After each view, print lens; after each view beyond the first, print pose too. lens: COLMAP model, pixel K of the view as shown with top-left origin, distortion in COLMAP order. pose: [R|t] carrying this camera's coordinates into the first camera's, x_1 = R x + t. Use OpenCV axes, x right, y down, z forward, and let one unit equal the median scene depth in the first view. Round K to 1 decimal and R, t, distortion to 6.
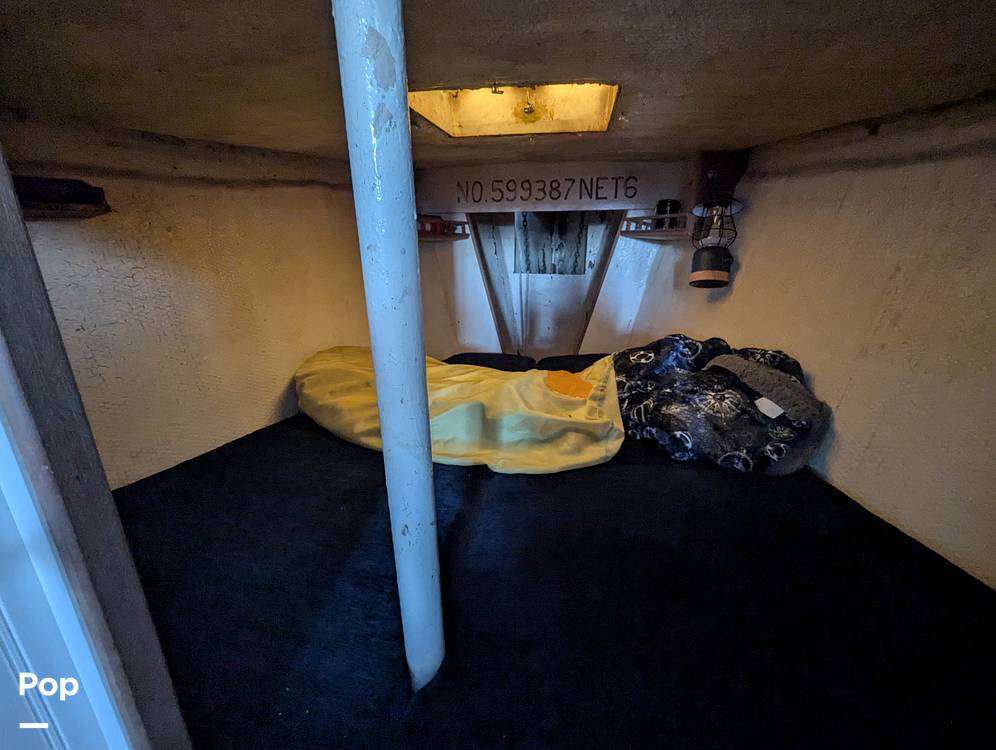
lens RADIAL K [[429.8, 0, 498.5], [0, 429.8, 388.4], [0, 0, 1]] dist [0.000255, 0.000082]
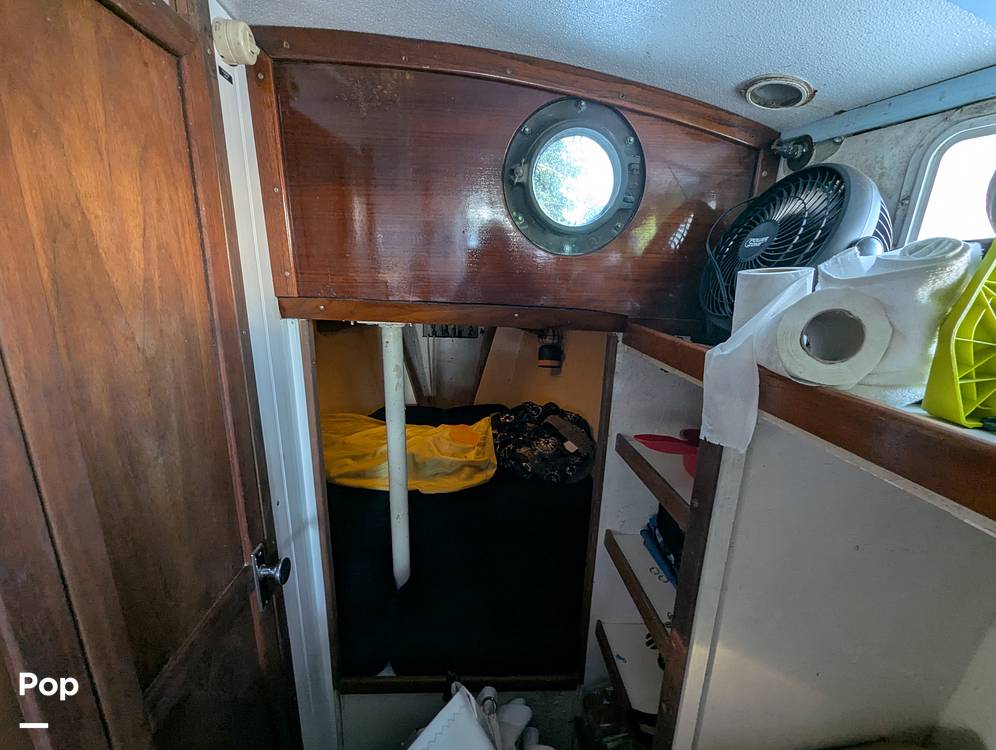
lens RADIAL K [[429.8, 0, 498.5], [0, 429.8, 388.4], [0, 0, 1]] dist [0.000255, 0.000082]
pose [[0.975745, -0.030500, 0.216774, -0.064394], [0.041848, 0.997972, -0.047955, -0.117392], [-0.214872, 0.055864, 0.975043, -0.685789]]
